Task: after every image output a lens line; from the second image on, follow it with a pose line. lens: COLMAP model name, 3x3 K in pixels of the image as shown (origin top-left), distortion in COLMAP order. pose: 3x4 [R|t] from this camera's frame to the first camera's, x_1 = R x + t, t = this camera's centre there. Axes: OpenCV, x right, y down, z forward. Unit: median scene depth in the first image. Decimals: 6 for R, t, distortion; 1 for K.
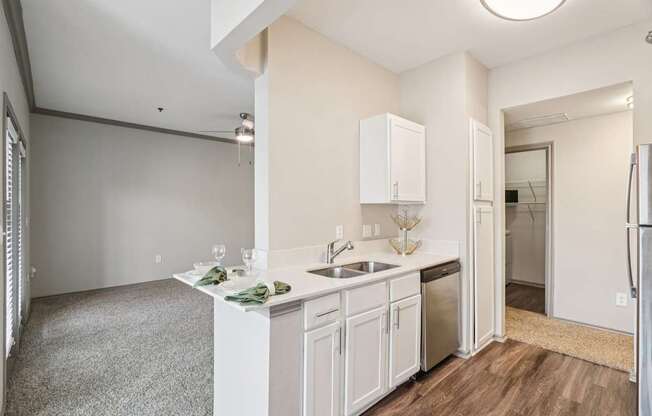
lens RADIAL K [[301.4, 0, 324.2], [0, 301.4, 208.0], [0, 0, 1]] dist [-0.014451, 0.002036]
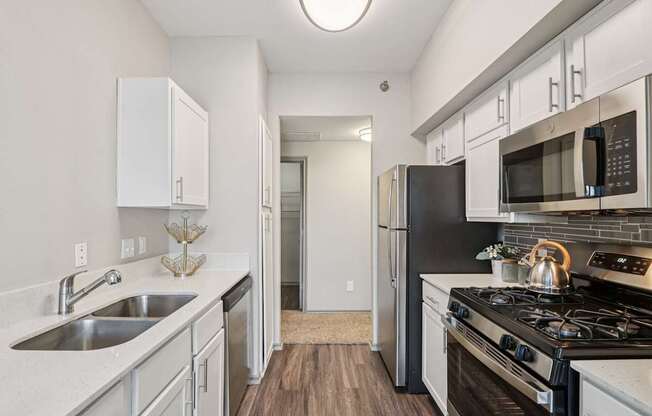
lens RADIAL K [[301.4, 0, 322.5], [0, 301.4, 212.9], [0, 0, 1]] dist [-0.014451, 0.002036]
pose [[0.683756, 0.008242, 0.729665, -0.046947], [-0.001174, 0.999947, -0.010195, 0.004405], [-0.729710, 0.006114, 0.683729, 0.235863]]
